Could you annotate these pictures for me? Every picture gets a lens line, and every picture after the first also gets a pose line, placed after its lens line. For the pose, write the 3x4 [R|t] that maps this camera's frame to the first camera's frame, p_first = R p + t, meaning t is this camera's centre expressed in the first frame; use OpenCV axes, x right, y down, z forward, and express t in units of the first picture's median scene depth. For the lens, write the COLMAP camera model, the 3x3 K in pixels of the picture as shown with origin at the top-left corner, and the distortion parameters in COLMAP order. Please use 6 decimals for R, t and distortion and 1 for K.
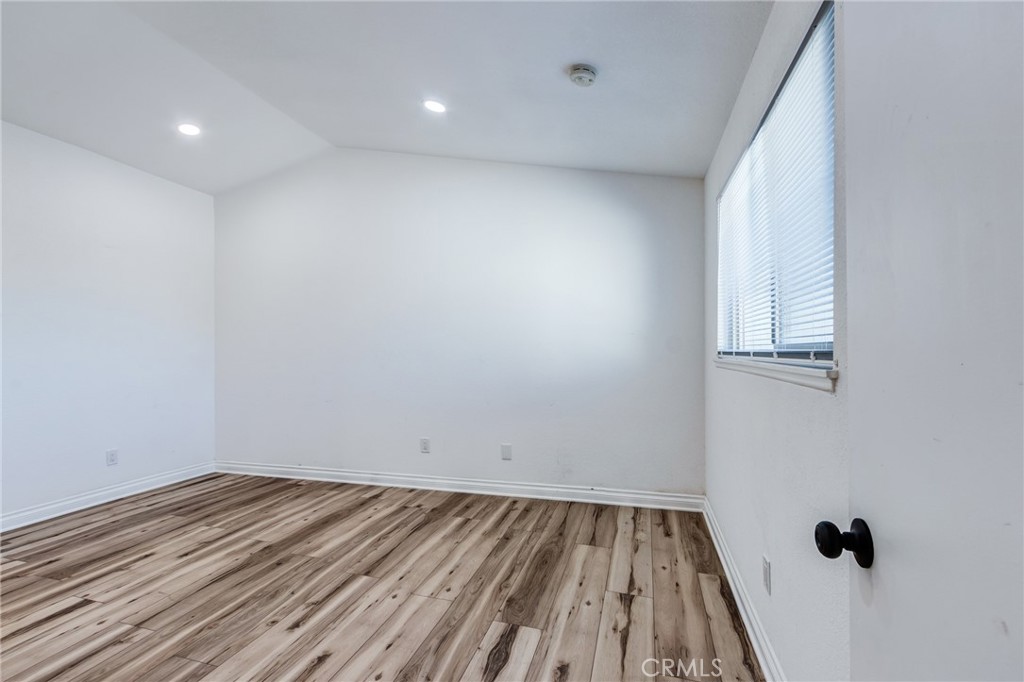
lens RADIAL K [[467.2, 0, 499.7], [0, 467.2, 347.0], [0, 0, 1]] dist [0.001679, 0.000219]
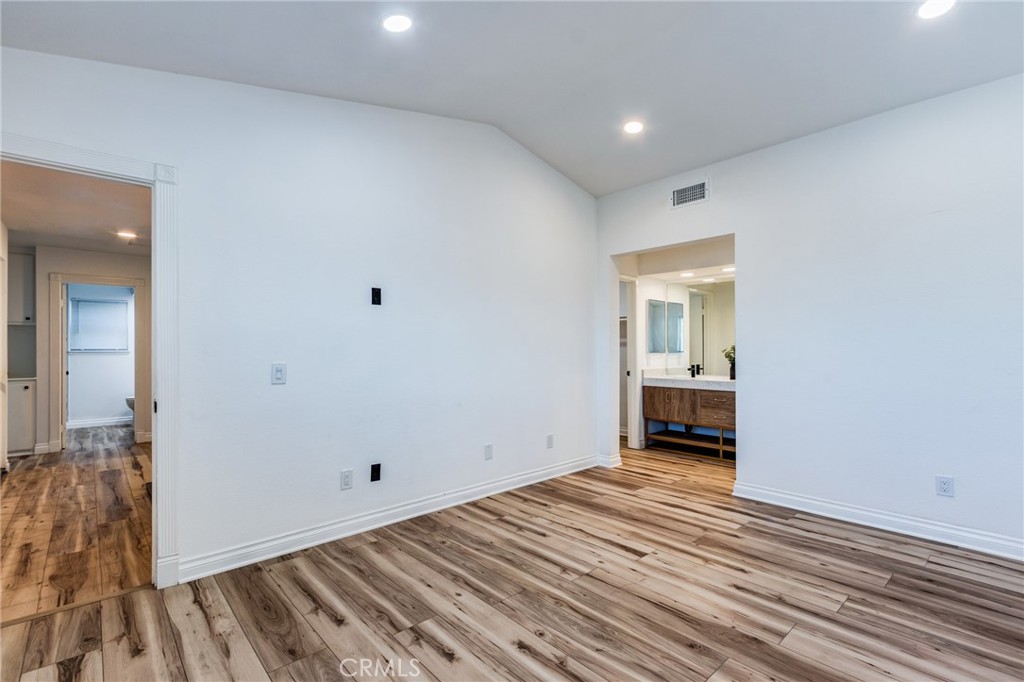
lens RADIAL K [[467.2, 0, 499.7], [0, 467.2, 347.0], [0, 0, 1]] dist [0.001679, 0.000219]
pose [[-0.523300, 0.001585, -0.852147, 0.280566], [0.007896, 0.999964, -0.002988, 0.008002], [0.852112, -0.008292, -0.523294, 1.101384]]
